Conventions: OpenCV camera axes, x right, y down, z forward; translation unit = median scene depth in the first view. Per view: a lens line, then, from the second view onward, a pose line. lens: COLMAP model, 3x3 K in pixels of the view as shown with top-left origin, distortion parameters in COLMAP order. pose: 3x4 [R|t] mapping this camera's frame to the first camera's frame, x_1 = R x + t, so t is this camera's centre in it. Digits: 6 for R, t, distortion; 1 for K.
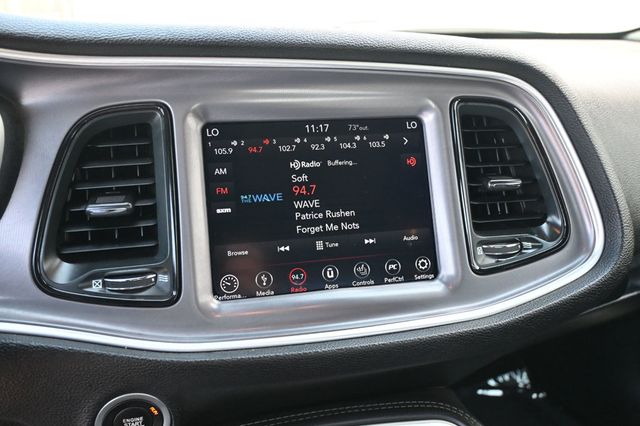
lens RADIAL K [[556.7, 0, 320.7], [0, 556.7, 213.4], [0, 0, 1]] dist [-0.011545, 0.008137]
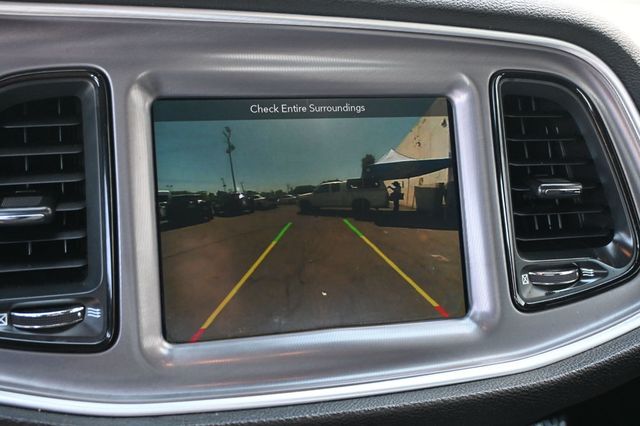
lens RADIAL K [[668.2, 0, 319.4], [0, 668.2, 212.4], [0, 0, 1]] dist [-0.007630, 0.000000]
pose [[0.999428, 0.019343, 0.027752, -0.015448], [-0.019870, 0.999625, 0.018839, -0.034273], [-0.027377, -0.019380, 0.999437, 0.120169]]
